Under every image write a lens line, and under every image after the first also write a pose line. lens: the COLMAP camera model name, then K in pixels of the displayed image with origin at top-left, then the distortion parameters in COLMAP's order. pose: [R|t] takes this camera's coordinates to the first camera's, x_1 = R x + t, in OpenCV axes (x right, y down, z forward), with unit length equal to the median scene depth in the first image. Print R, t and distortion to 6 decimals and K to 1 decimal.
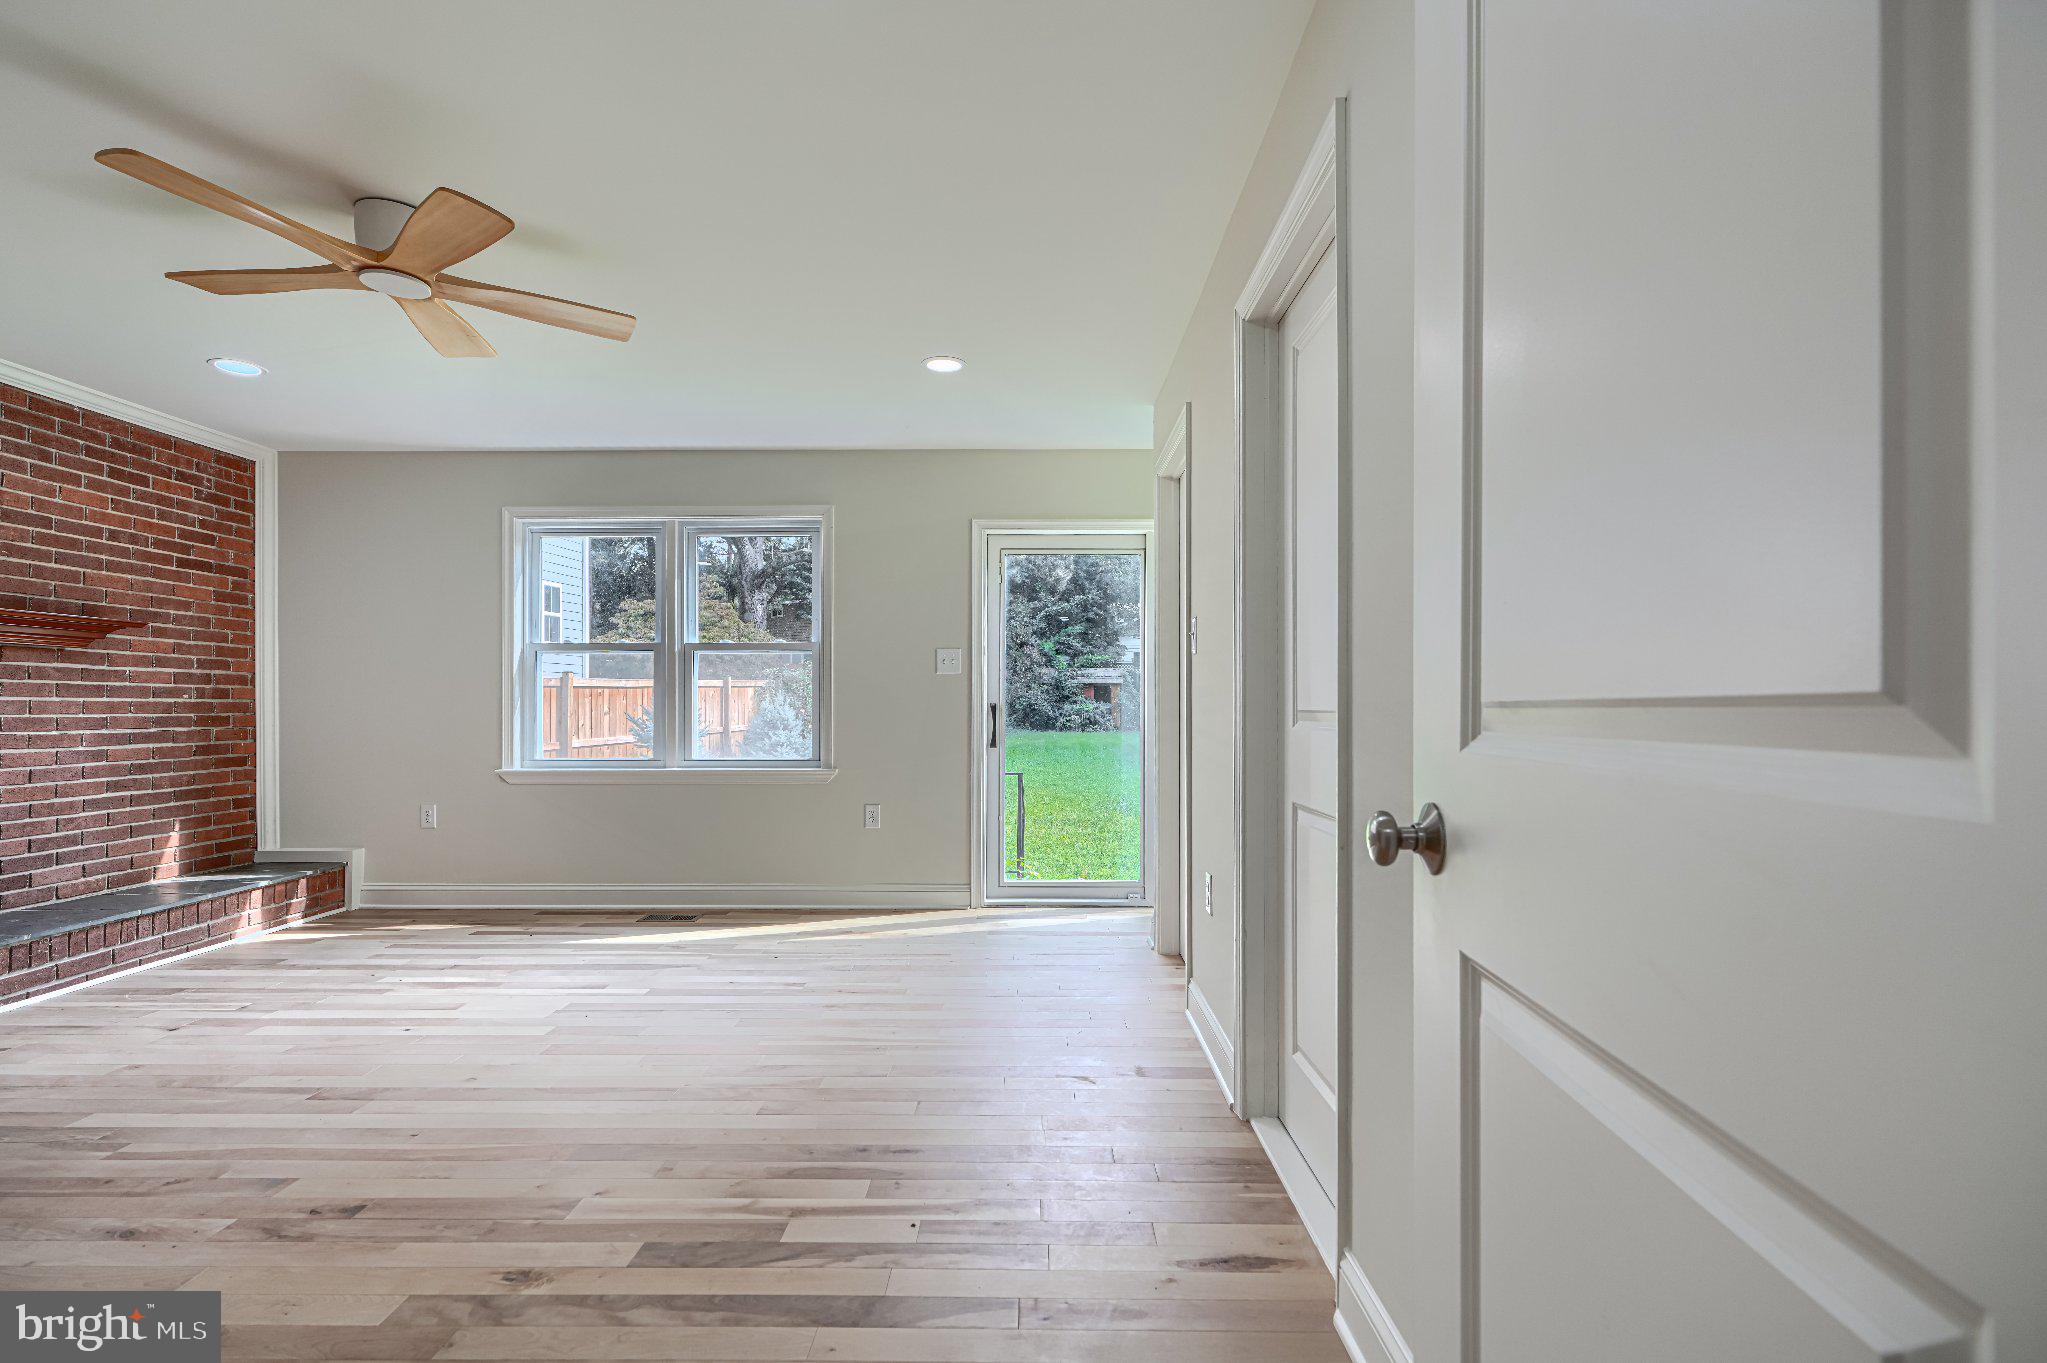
lens RADIAL K [[926.9, 0, 1024.6], [0, 926.9, 695.0], [0, 0, 1]] dist [-0.002316, 0.000063]
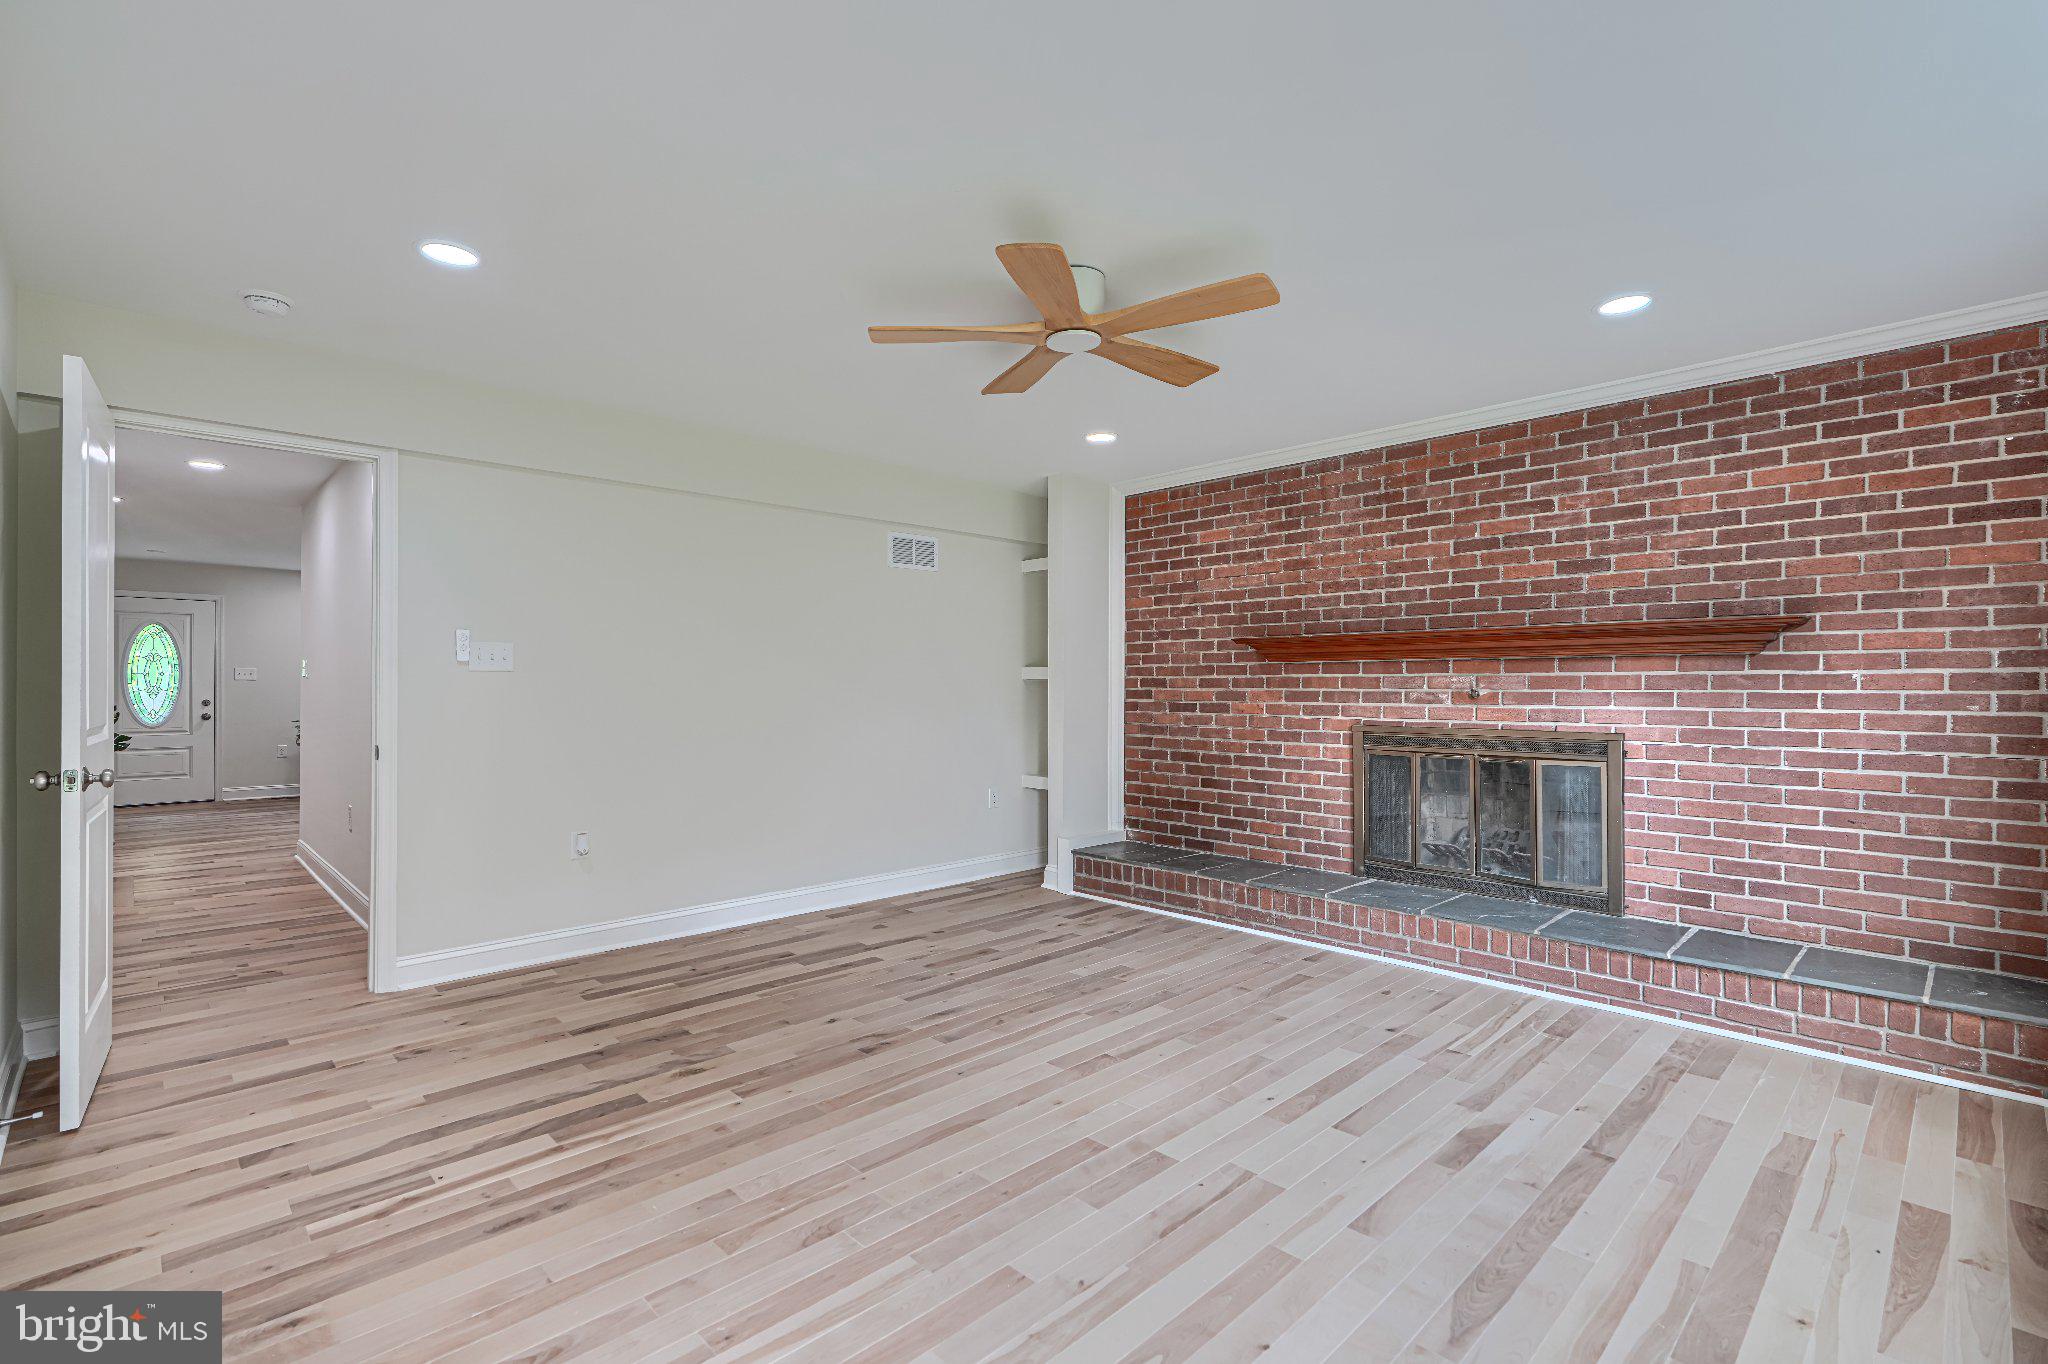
lens RADIAL K [[927.3, 0, 1025.7], [0, 927.3, 686.7], [0, 0, 1]] dist [-0.002316, 0.000063]
pose [[-0.710626, -0.001196, -0.703569, 0.089977], [0.008470, 0.999912, -0.010254, -0.015760], [0.703519, -0.013246, -0.710553, 1.188850]]
